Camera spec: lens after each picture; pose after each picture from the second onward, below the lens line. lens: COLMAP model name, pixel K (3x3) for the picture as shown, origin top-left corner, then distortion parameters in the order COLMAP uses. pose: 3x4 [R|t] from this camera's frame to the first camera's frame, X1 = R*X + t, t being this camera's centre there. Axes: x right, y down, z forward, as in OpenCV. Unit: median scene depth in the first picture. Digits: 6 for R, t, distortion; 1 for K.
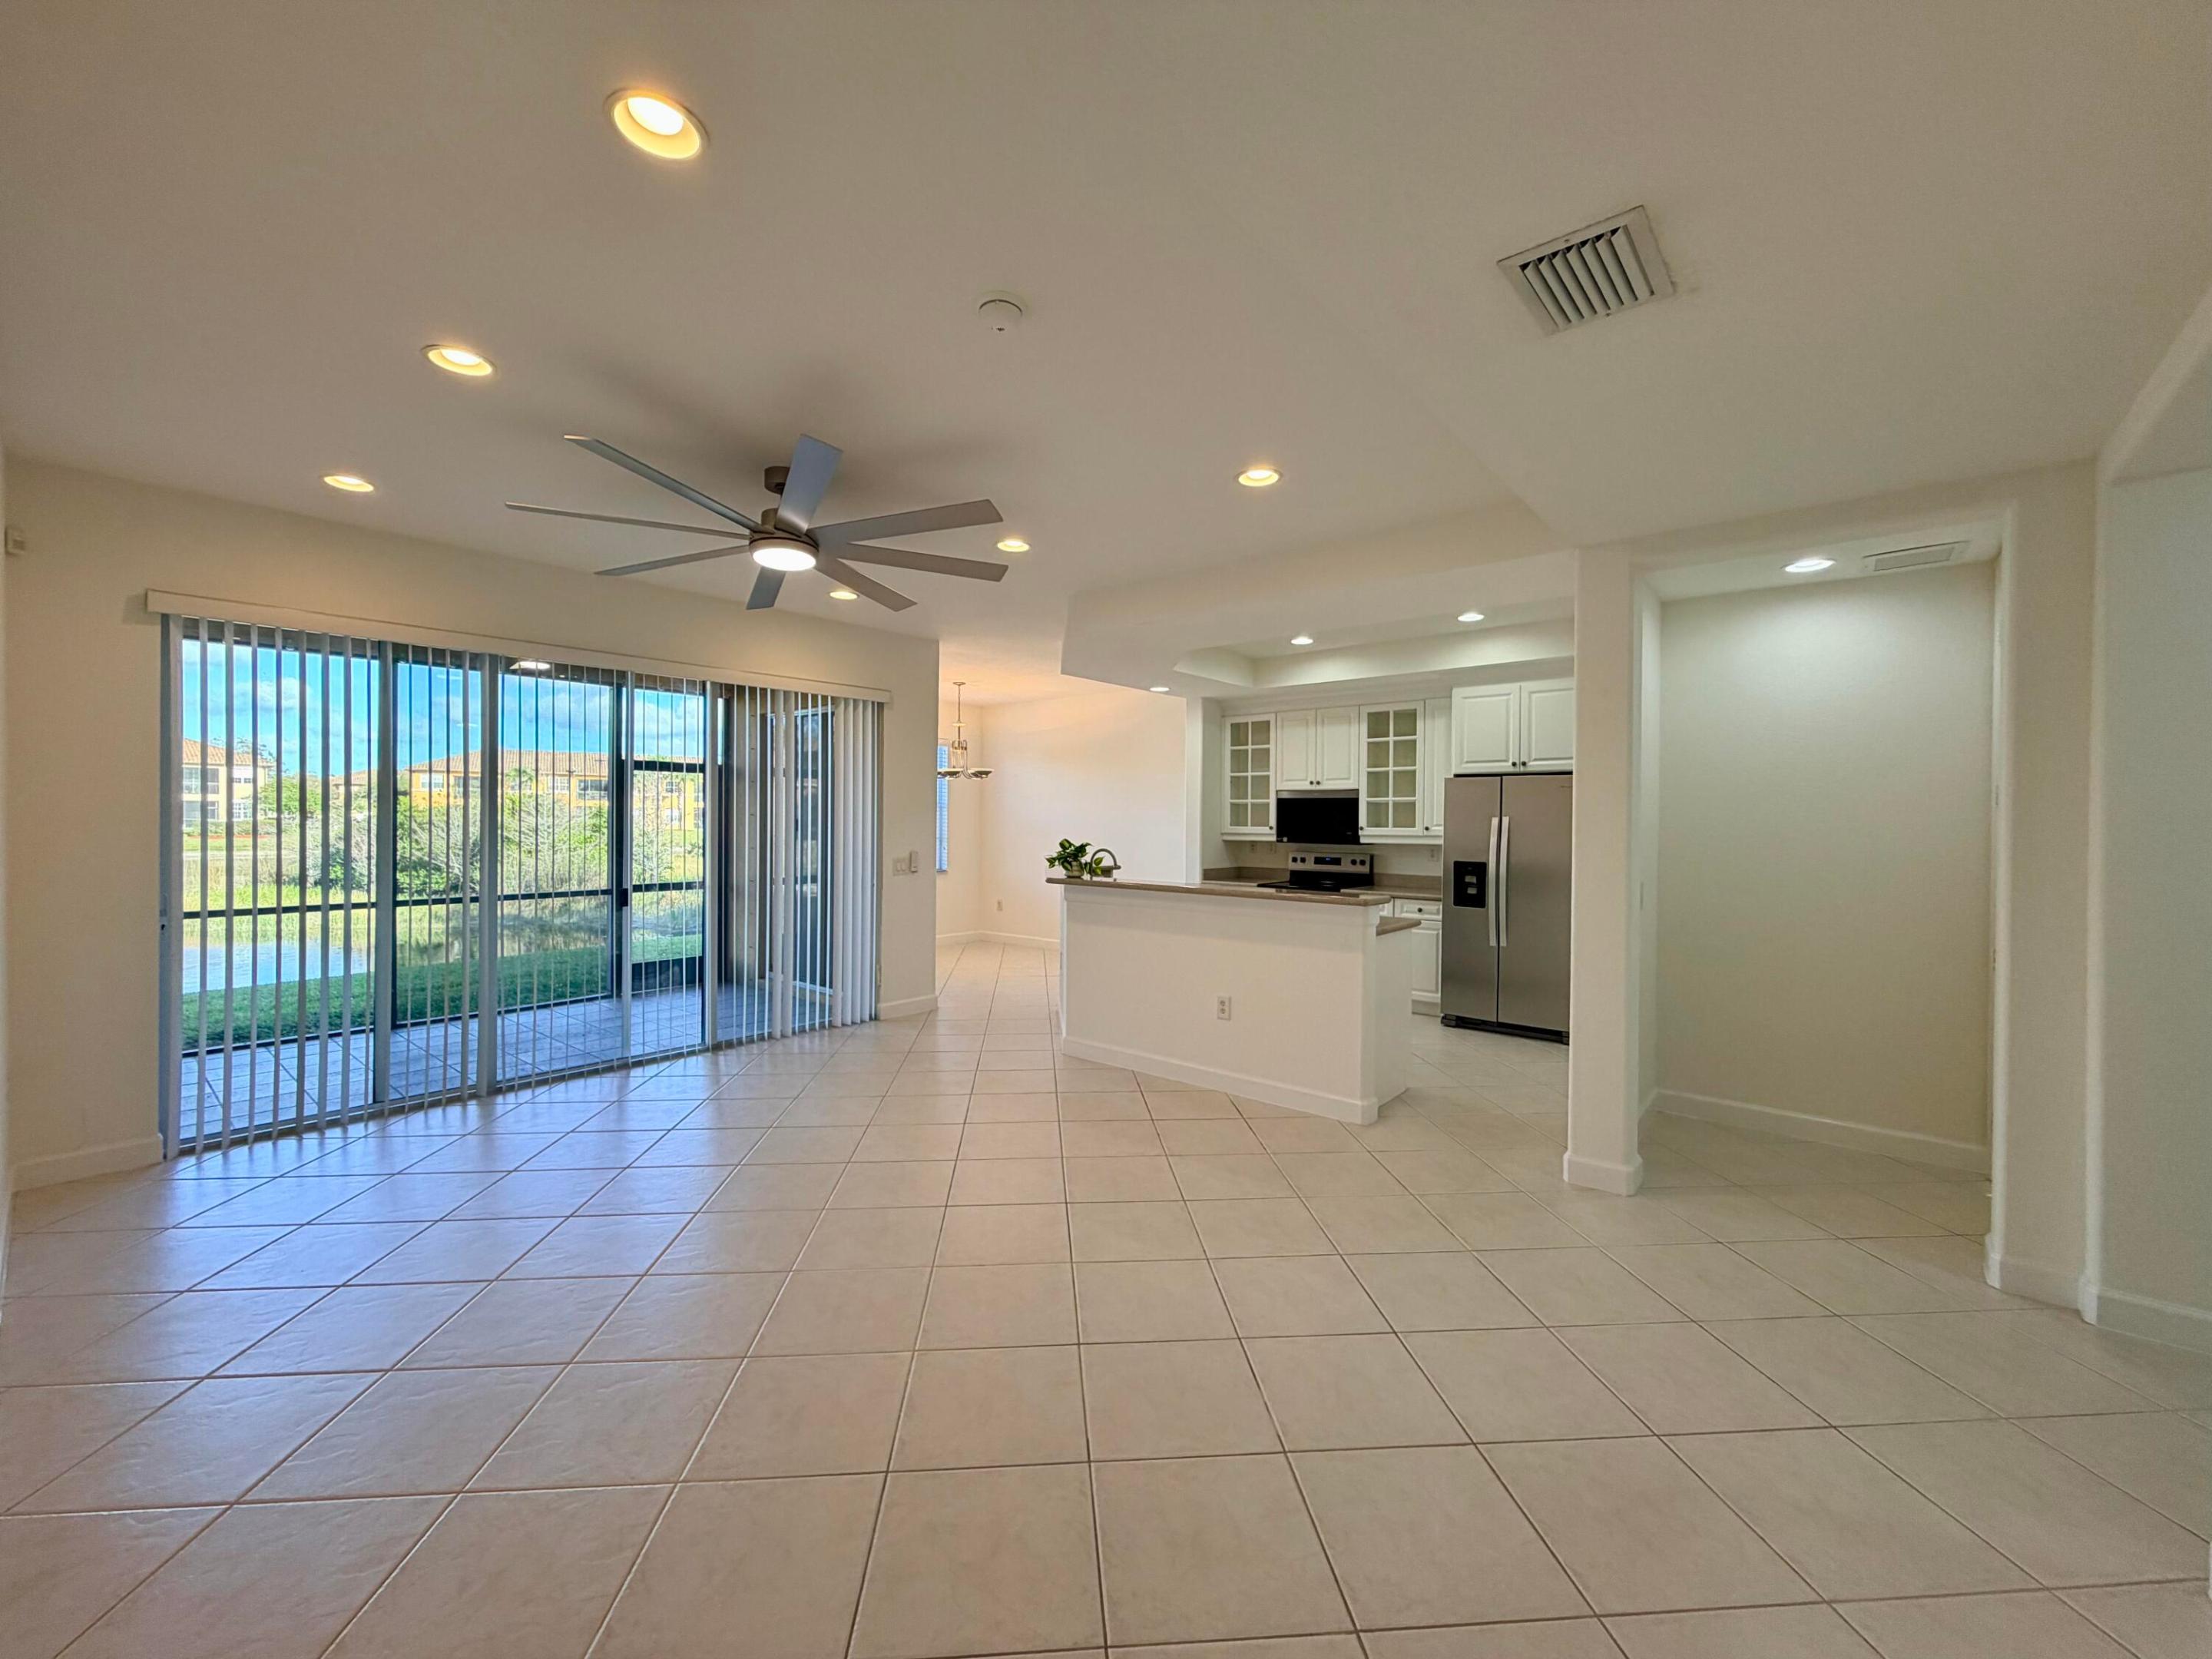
lens RADIAL K [[882.3, 0, 1100.2], [0, 882.3, 825.6], [0, 0, 1]] dist [0.000307, -0.000088]
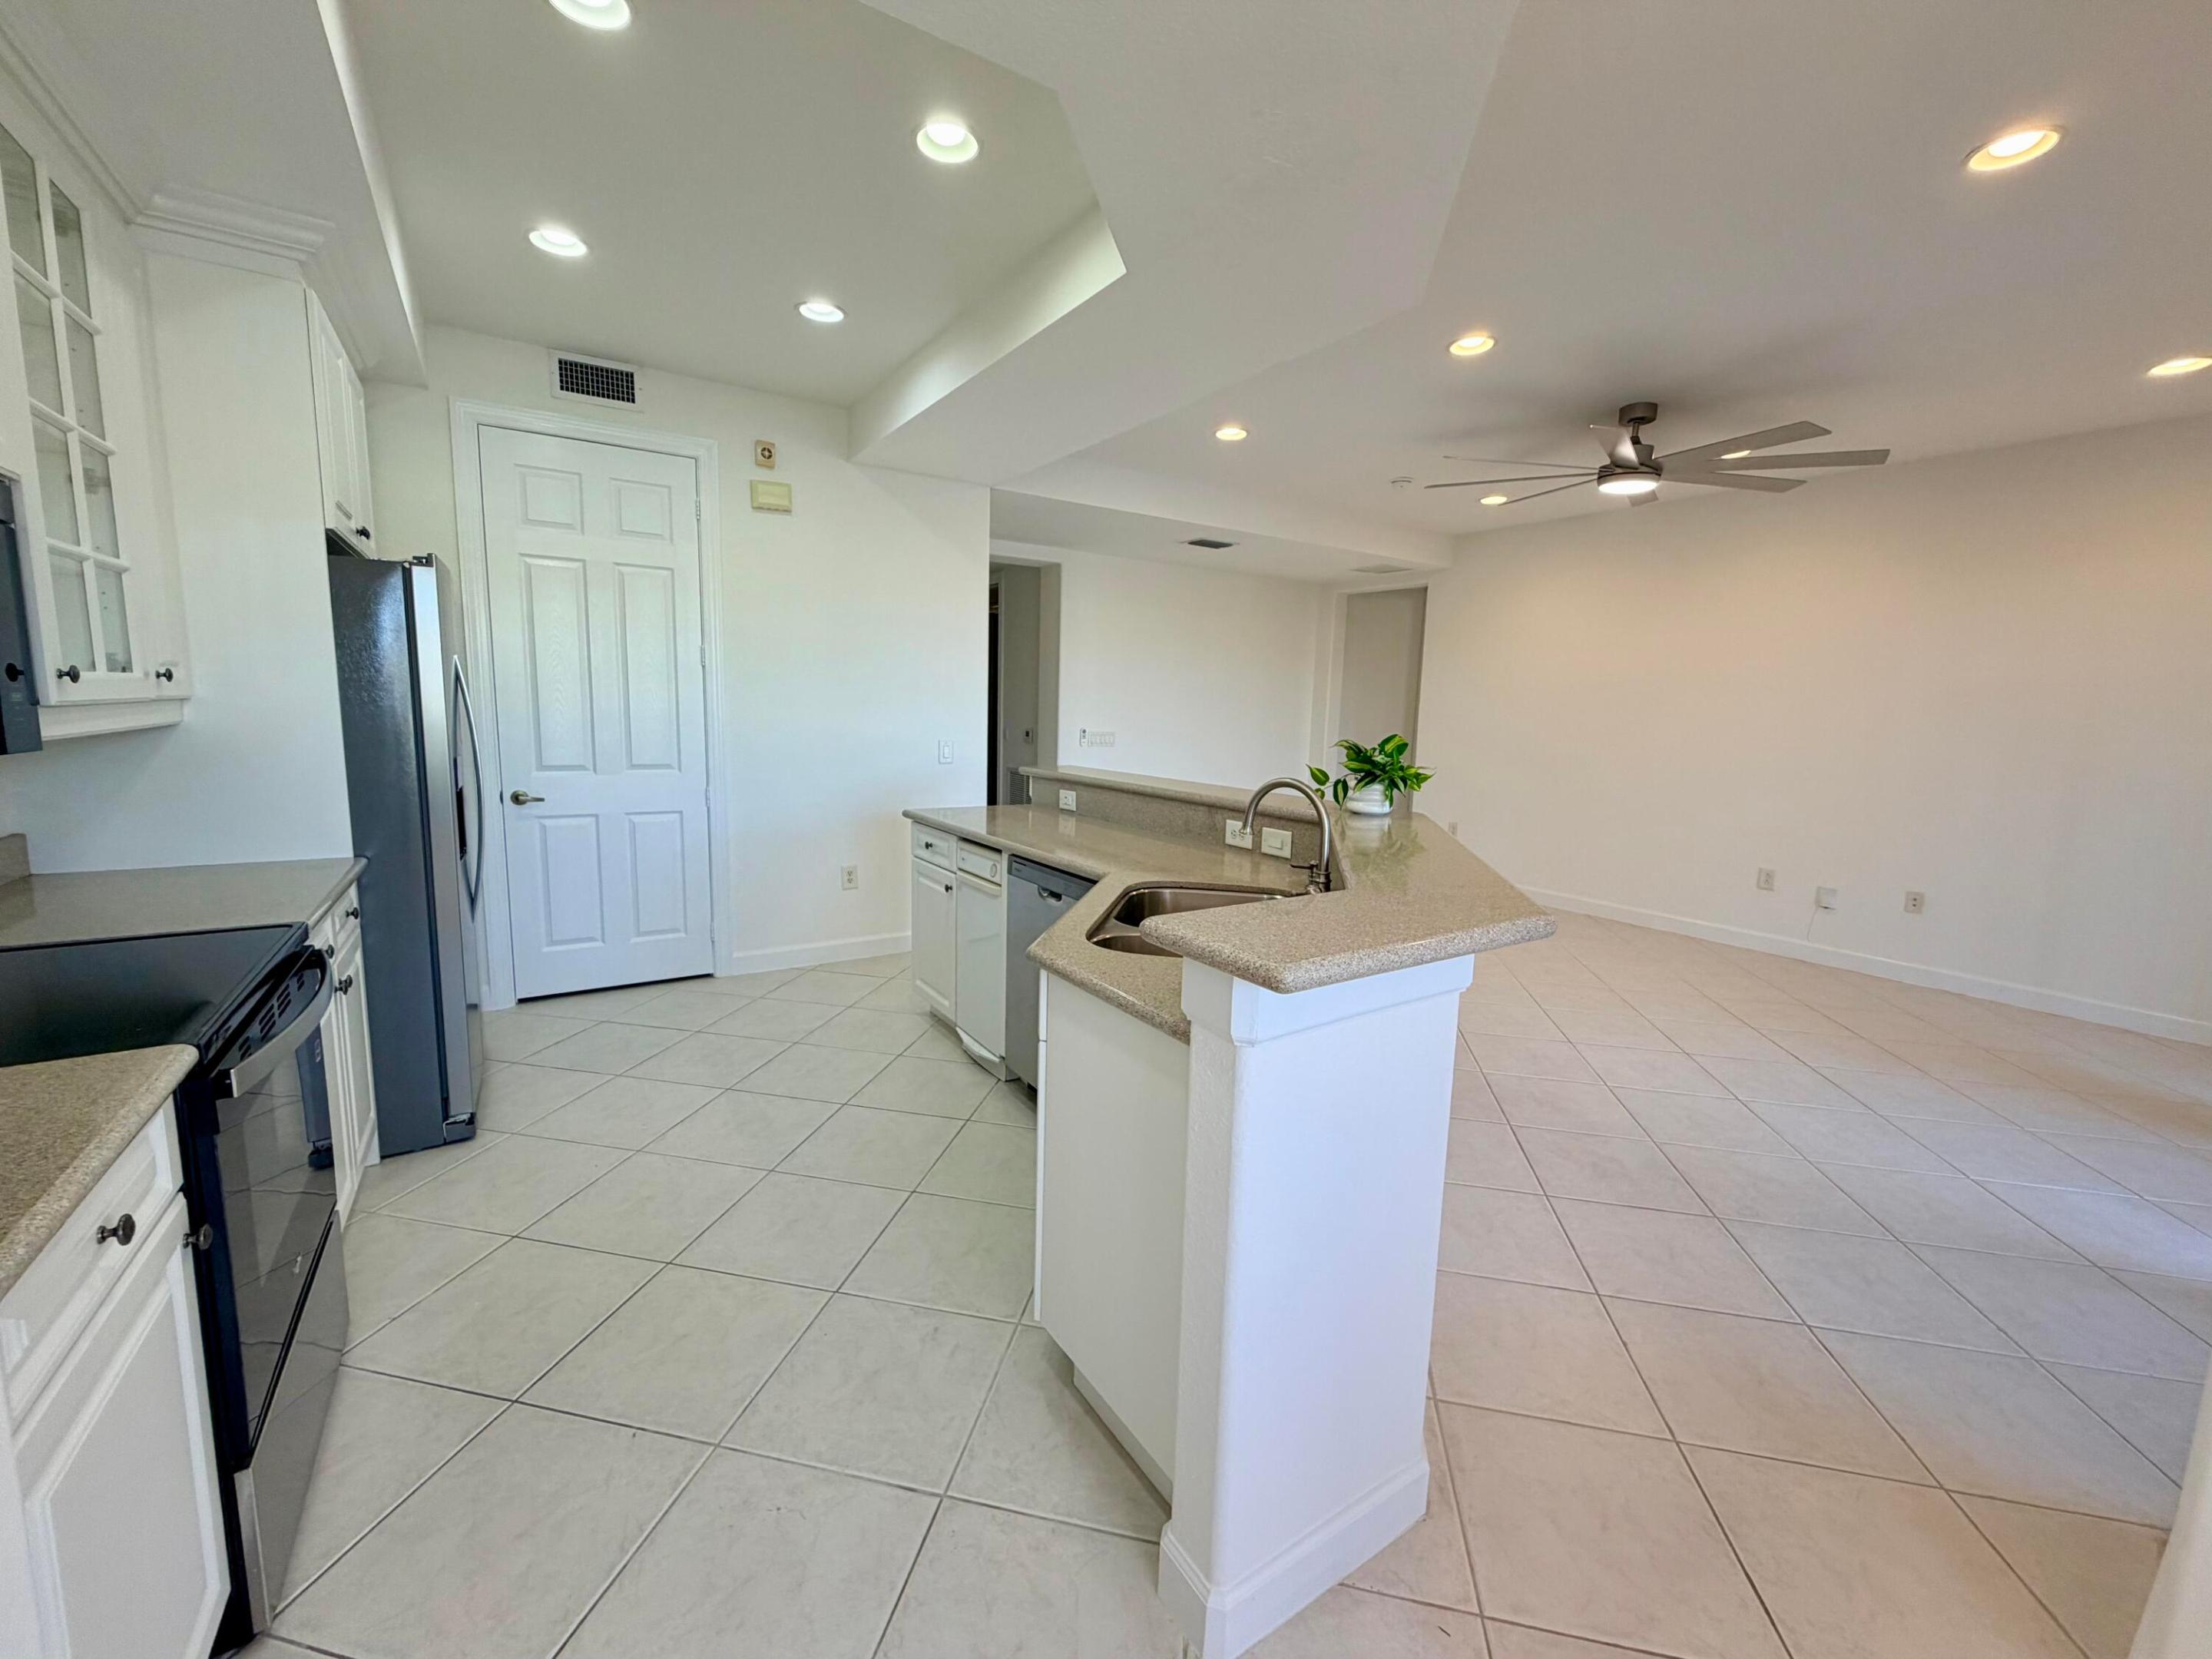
lens RADIAL K [[885.4, 0, 1101.9], [0, 885.4, 827.4], [0, 0, 1]] dist [0.000565, 0.000228]
pose [[-0.960084, -0.071441, 0.270434, -0.016593], [-0.032665, 0.988854, 0.145262, 0.000687], [-0.277797, 0.130630, -0.951717, 1.142981]]
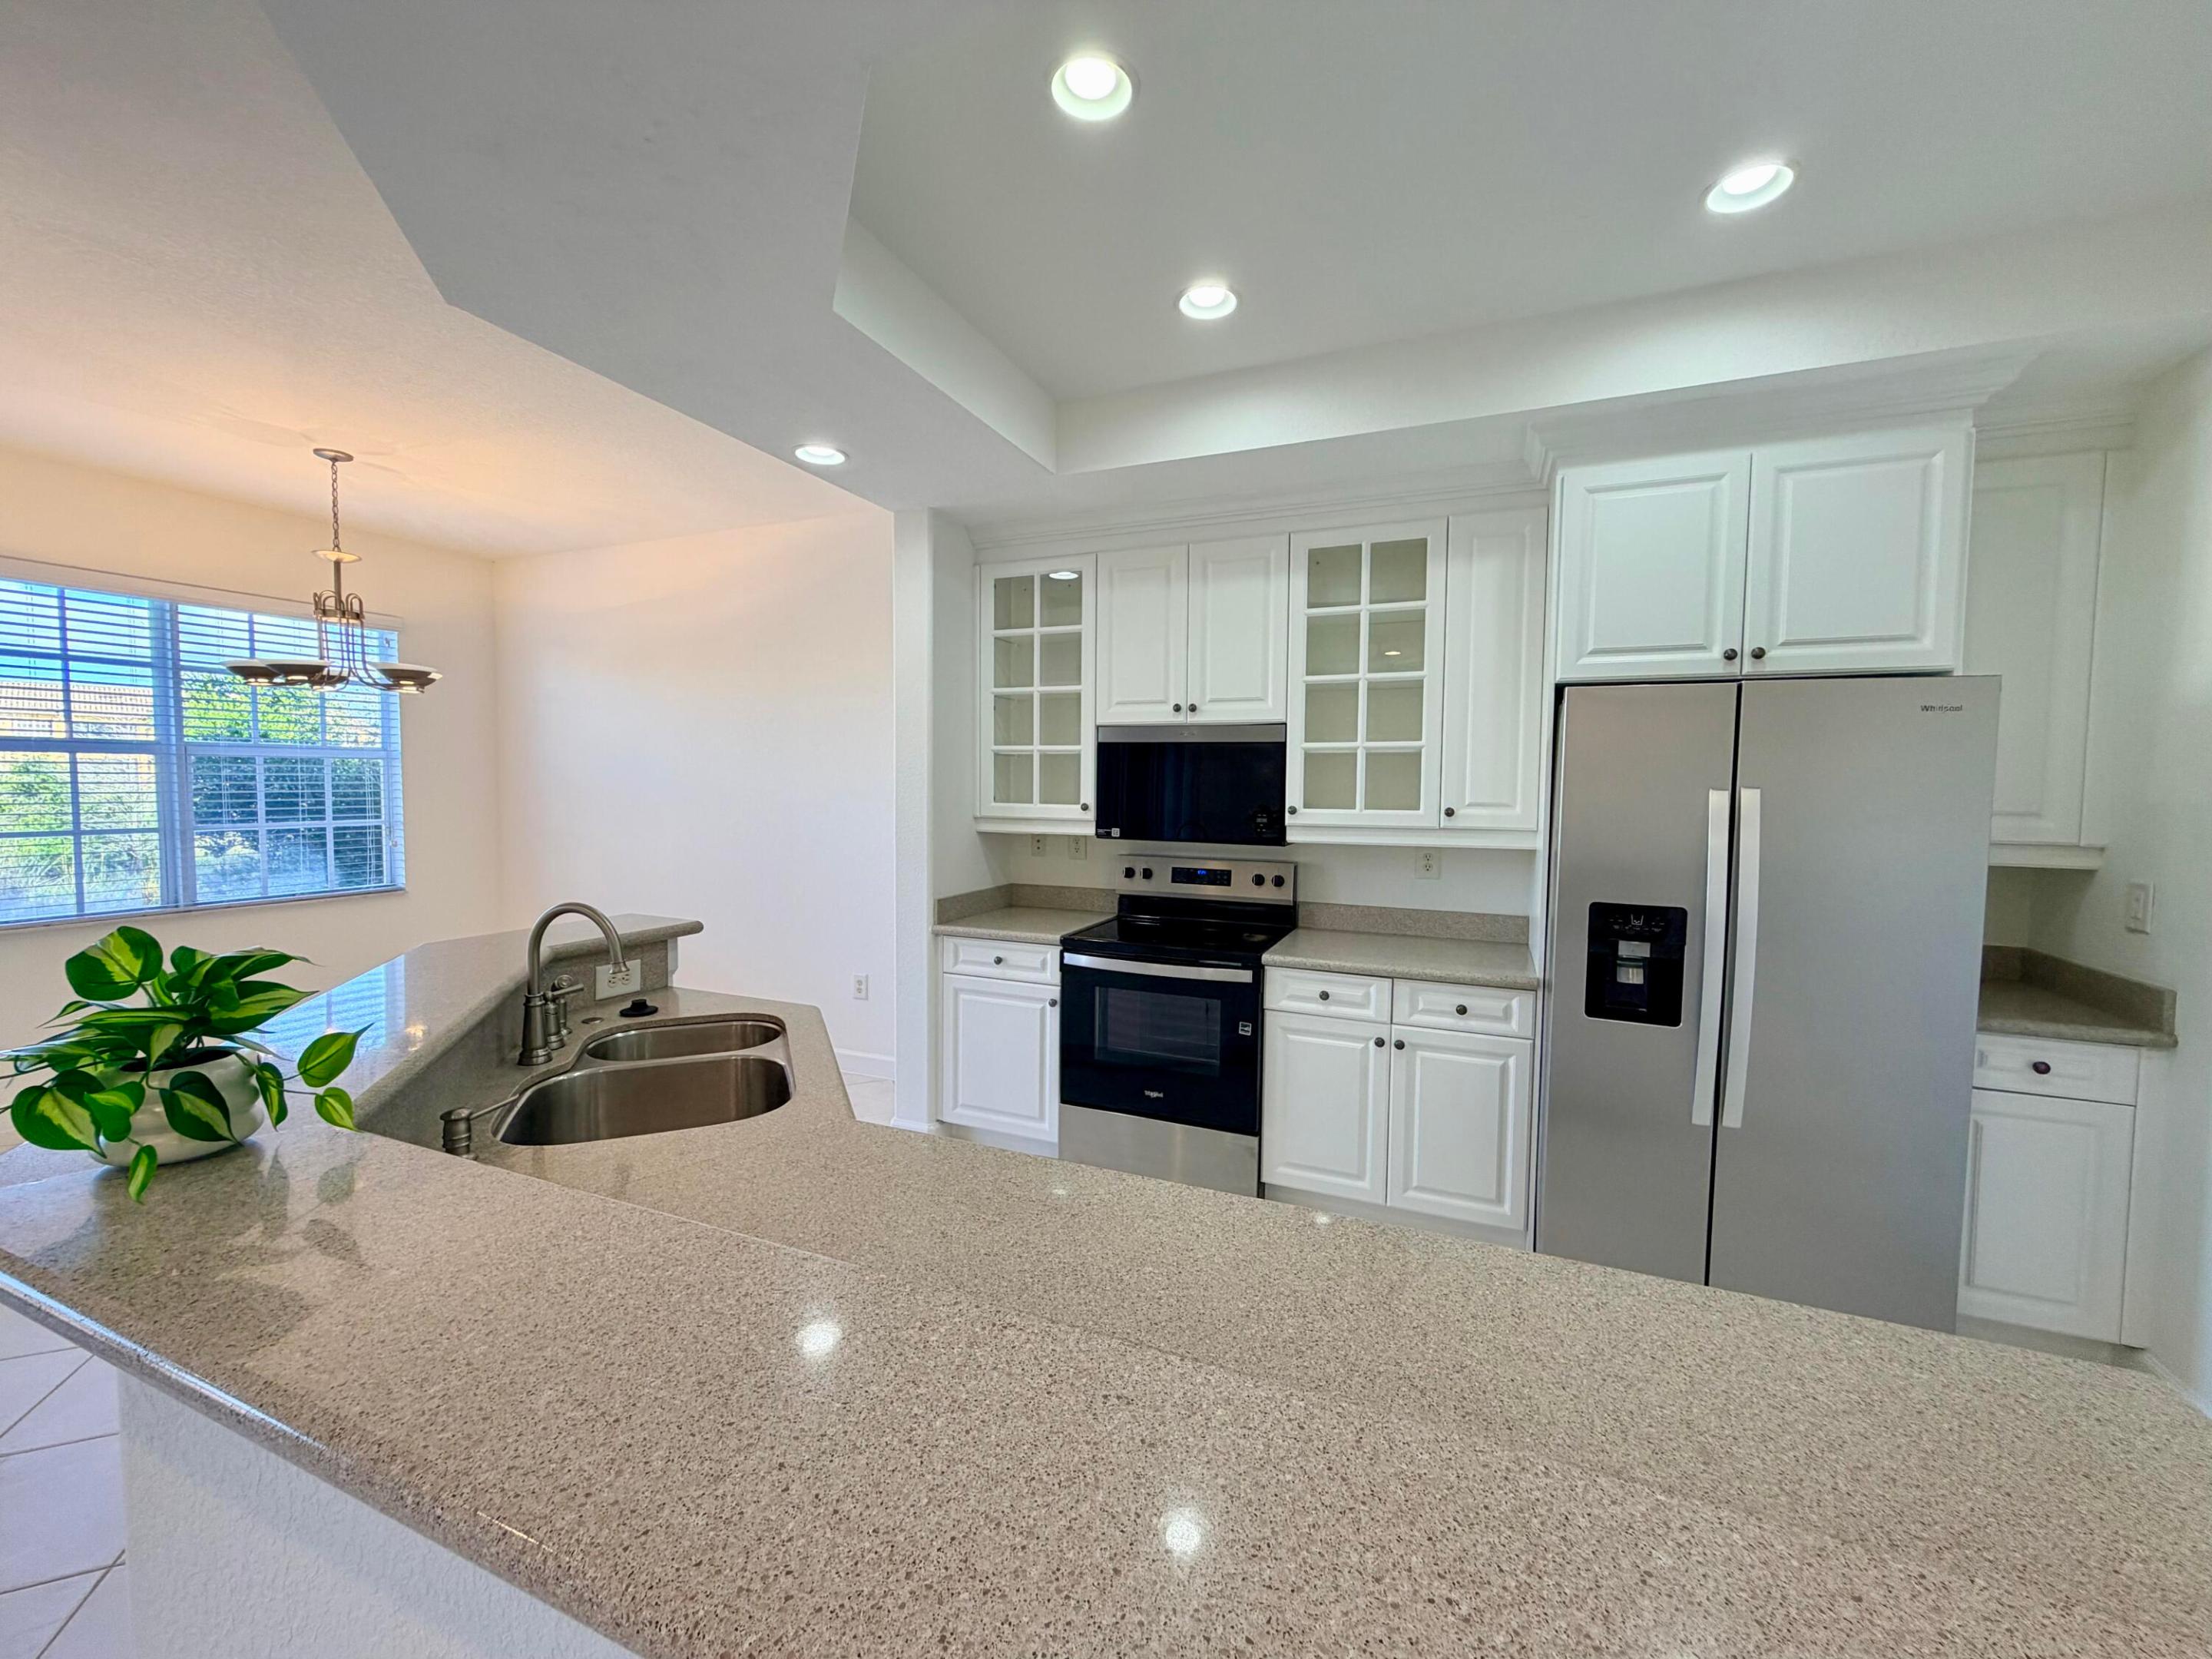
lens RADIAL K [[882.3, 0, 1100.2], [0, 882.3, 825.6], [0, 0, 1]] dist [0.000307, -0.000088]
pose [[0.954102, -0.012698, 0.299211, 0.068439], [-0.001111, 0.998944, 0.045936, -0.009548], [-0.299478, -0.044160, 0.953081, 0.600196]]
